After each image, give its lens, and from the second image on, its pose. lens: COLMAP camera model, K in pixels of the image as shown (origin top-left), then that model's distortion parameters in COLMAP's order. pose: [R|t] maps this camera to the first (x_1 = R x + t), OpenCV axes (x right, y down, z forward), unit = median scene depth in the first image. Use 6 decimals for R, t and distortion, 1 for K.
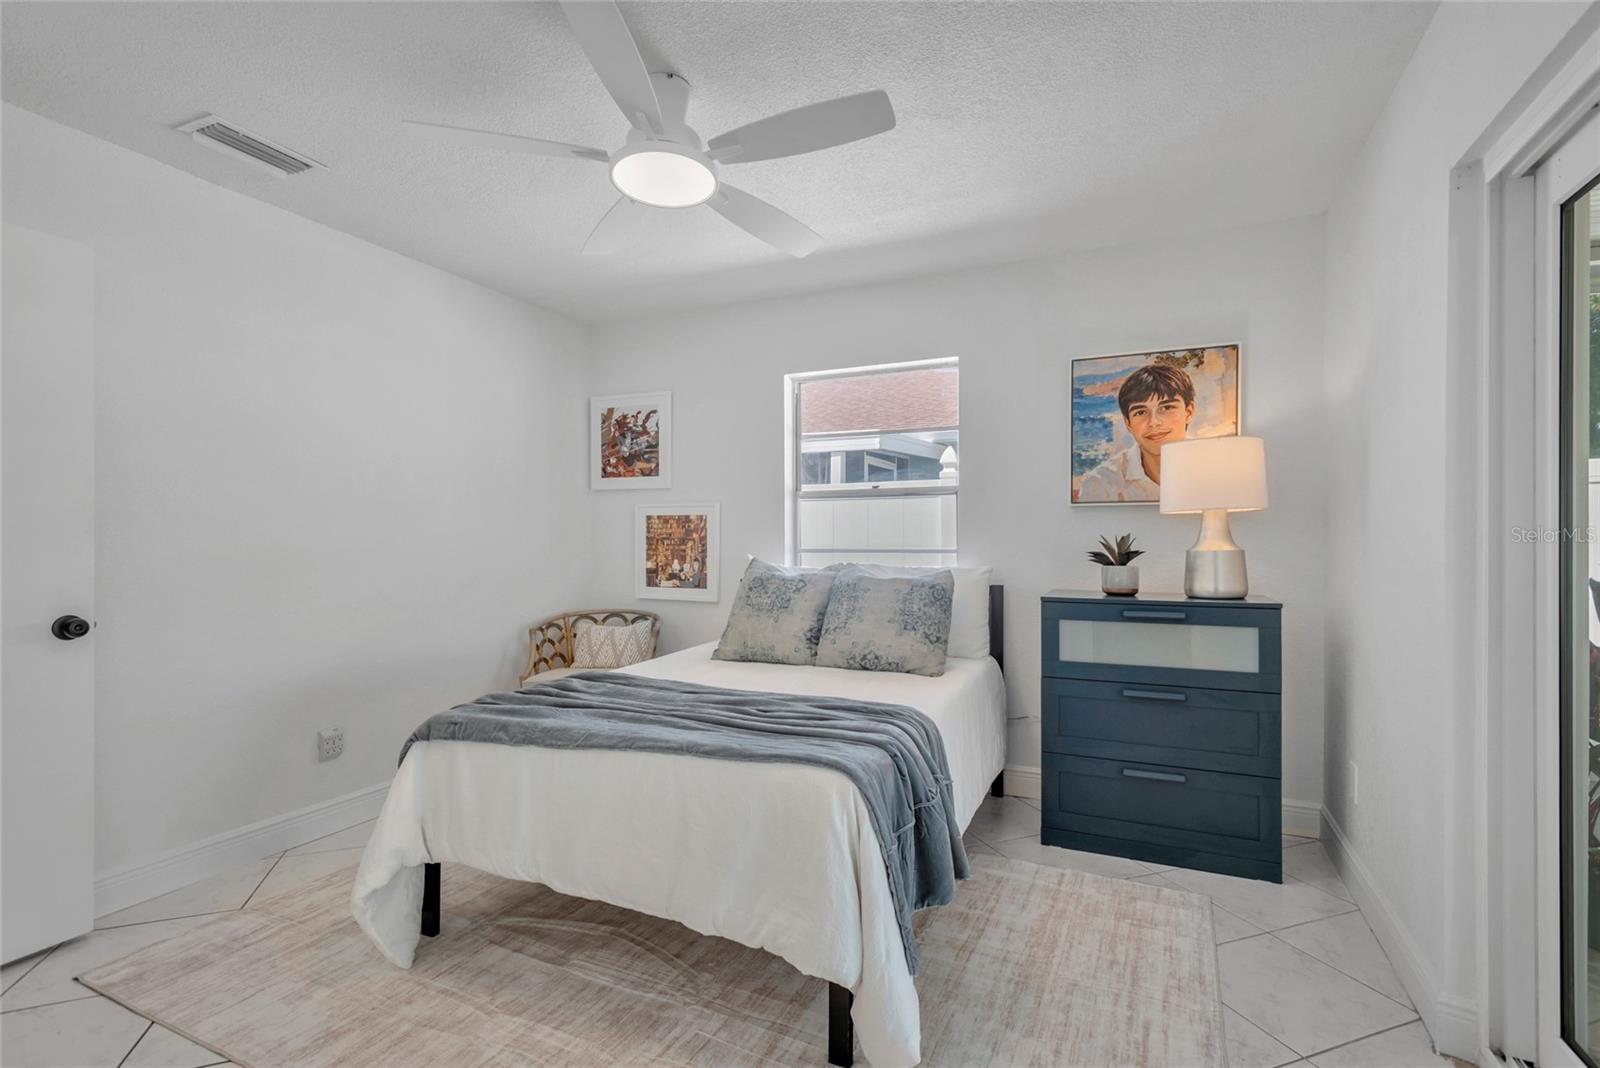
lens RADIAL K [[746.0, 0, 805.5], [0, 746.0, 536.3], [0, 0, 1]] dist [0.011244, -0.003375]
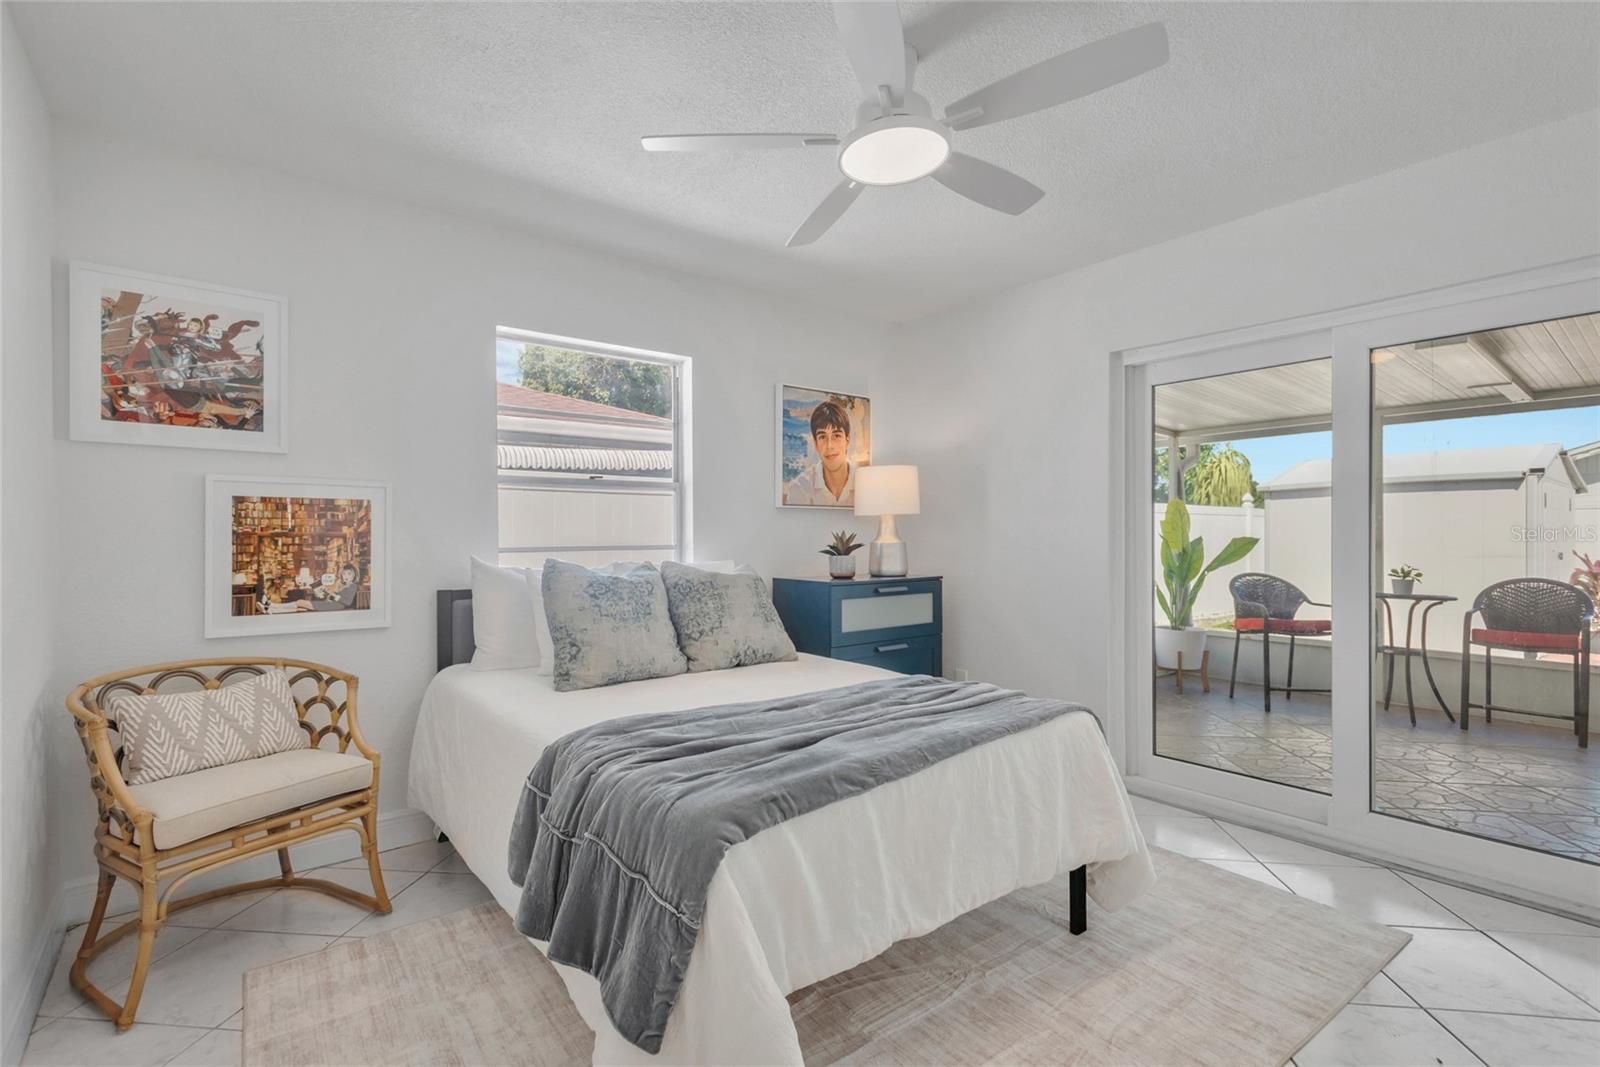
lens RADIAL K [[746.0, 0, 806.3], [0, 746.0, 535.0], [0, 0, 1]] dist [0.011244, -0.003375]
pose [[0.458304, -0.000092, 0.888796, -0.545789], [-0.001065, 0.999999, 0.000653, 0.002364], [-0.888795, -0.001246, 0.458303, 0.334657]]
